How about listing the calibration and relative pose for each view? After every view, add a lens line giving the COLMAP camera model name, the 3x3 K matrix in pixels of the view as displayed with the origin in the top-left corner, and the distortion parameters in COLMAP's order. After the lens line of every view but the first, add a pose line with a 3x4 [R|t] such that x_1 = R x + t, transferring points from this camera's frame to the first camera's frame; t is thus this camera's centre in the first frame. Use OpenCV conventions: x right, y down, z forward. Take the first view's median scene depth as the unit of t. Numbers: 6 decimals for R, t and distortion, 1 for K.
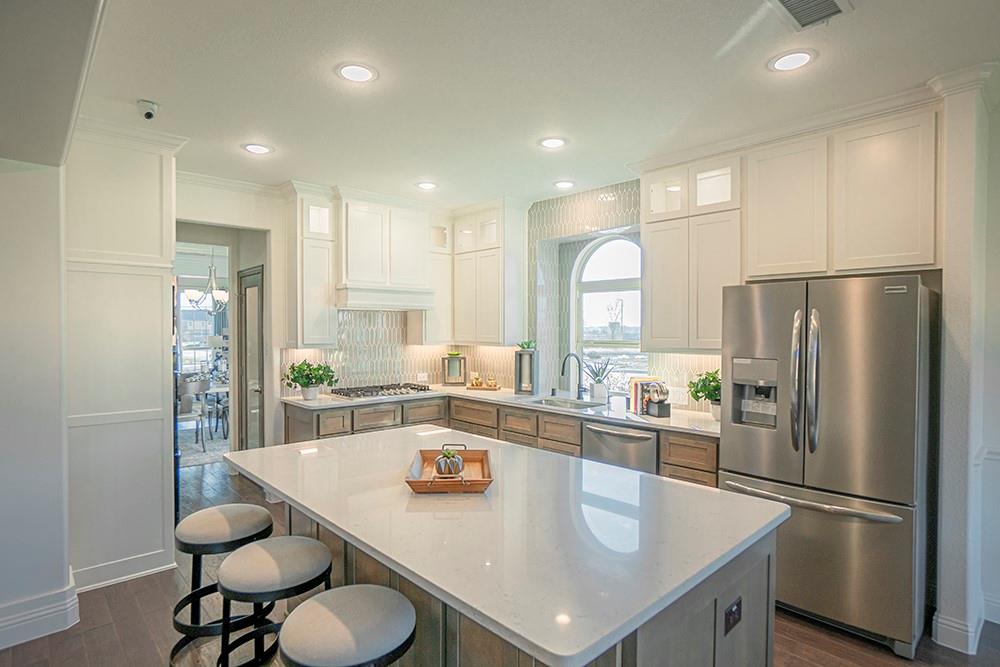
lens RADIAL K [[518.2, 0, 499.6], [0, 518.2, 329.0], [0, 0, 1]] dist [-0.035428, 0.006718]
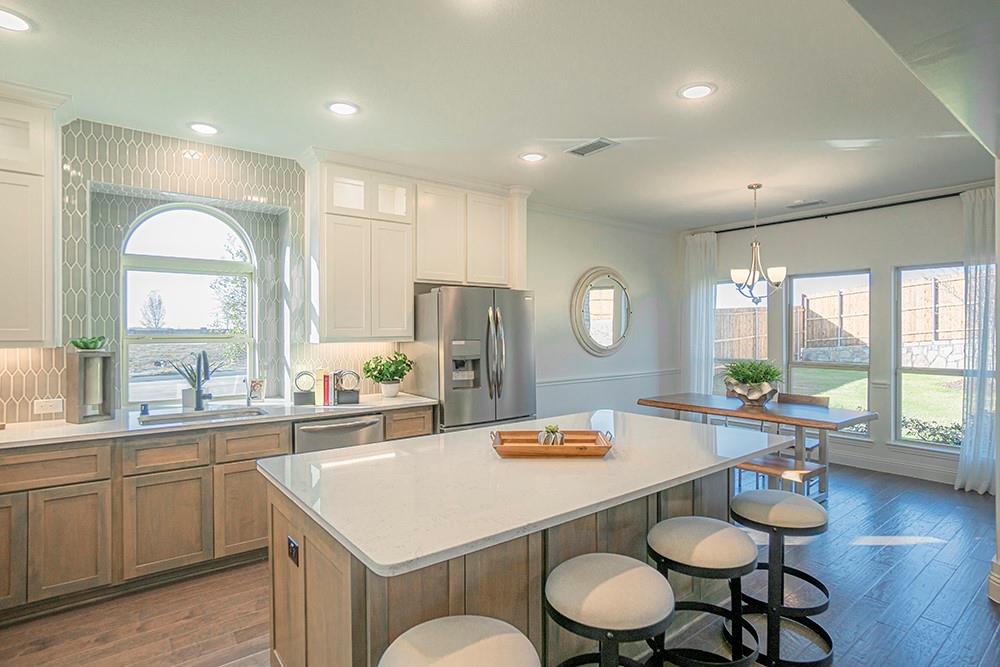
lens RADIAL K [[518.2, 0, 501.6], [0, 518.2, 330.2], [0, 0, 1]] dist [-0.035428, 0.006718]
pose [[0.090963, 0.001103, 0.995854, -0.623181], [0.005510, 0.999984, -0.001611, 0.022137], [-0.995839, 0.005633, 0.090955, 0.534350]]
